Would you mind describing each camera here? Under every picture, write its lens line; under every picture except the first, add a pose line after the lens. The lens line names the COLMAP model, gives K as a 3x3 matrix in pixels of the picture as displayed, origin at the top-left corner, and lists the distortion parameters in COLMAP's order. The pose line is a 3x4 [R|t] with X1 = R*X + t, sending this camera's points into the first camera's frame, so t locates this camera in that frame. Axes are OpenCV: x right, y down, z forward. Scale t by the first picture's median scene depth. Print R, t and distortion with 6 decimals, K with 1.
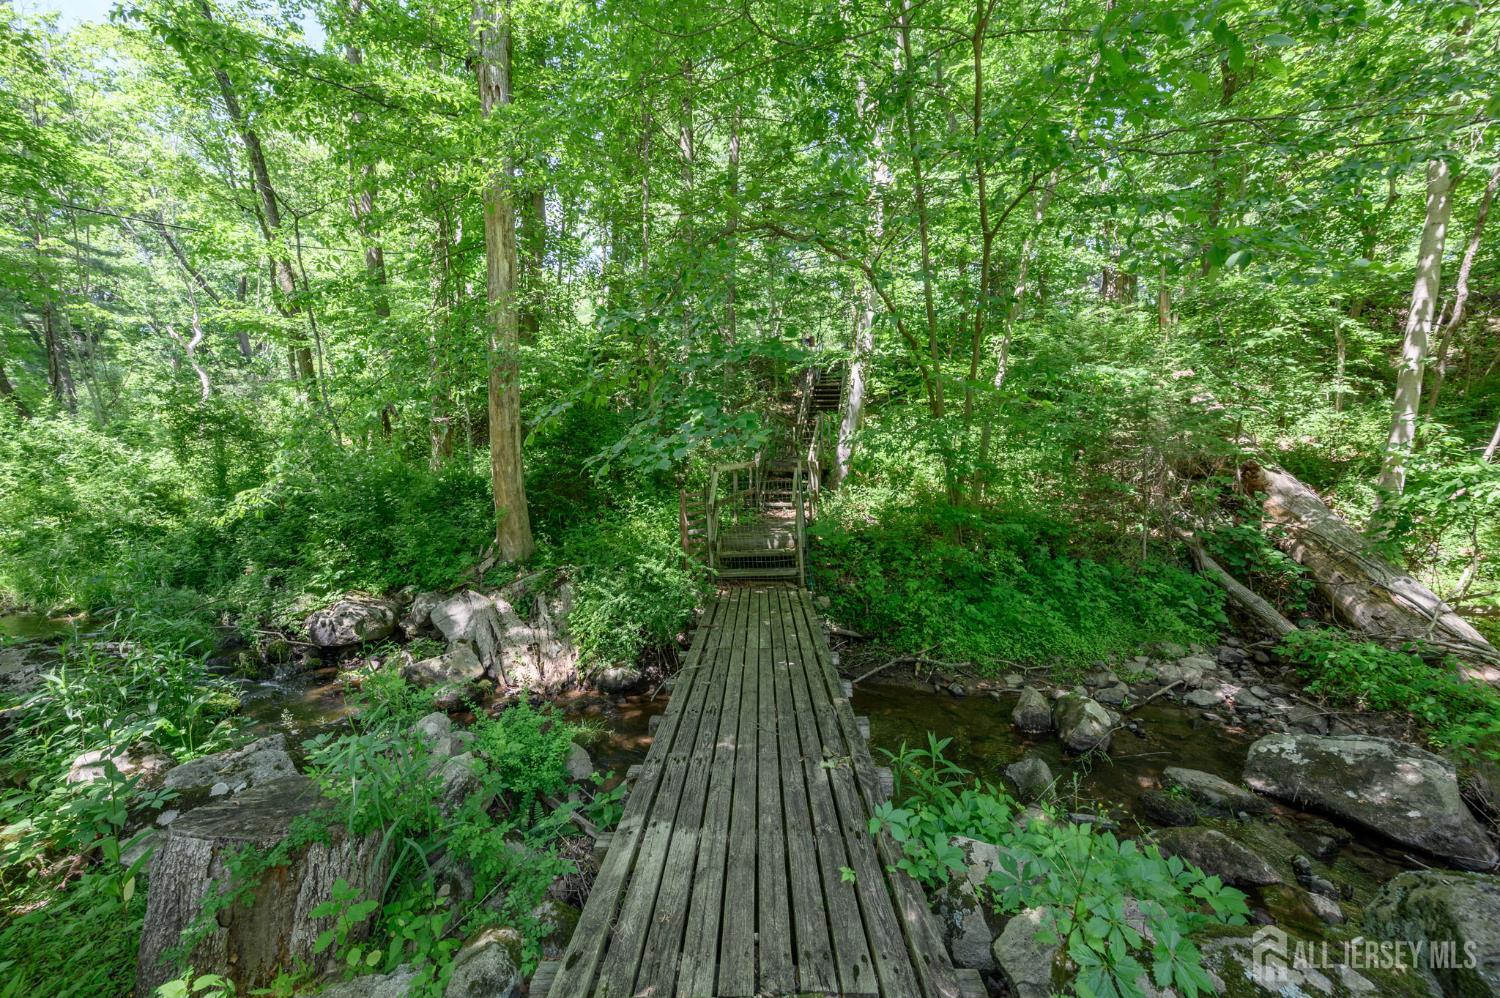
lens RADIAL K [[591.3, 0, 747.7], [0, 591.3, 492.3], [0, 0, 1]] dist [-0.000572, -0.000063]
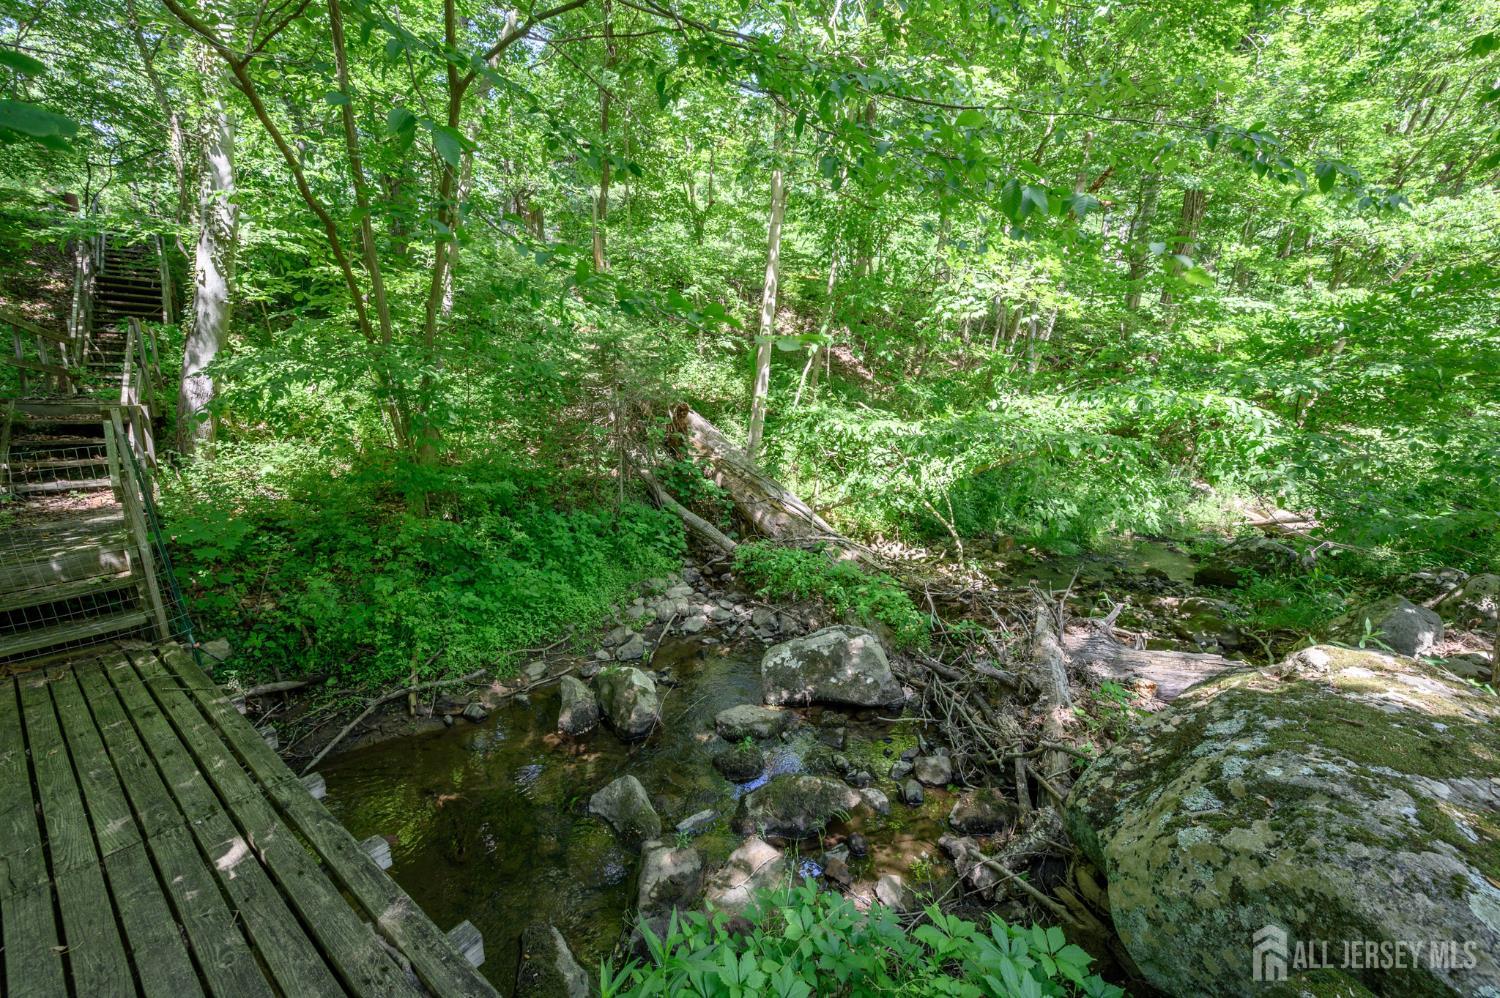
lens RADIAL K [[591.3, 0, 747.7], [0, 591.3, 492.3], [0, 0, 1]] dist [-0.000572, -0.000063]
pose [[0.590003, -0.124709, 0.797712, -0.008672], [0.042206, 0.991412, 0.123775, -0.020017], [-0.806297, -0.039360, 0.590200, 0.243457]]
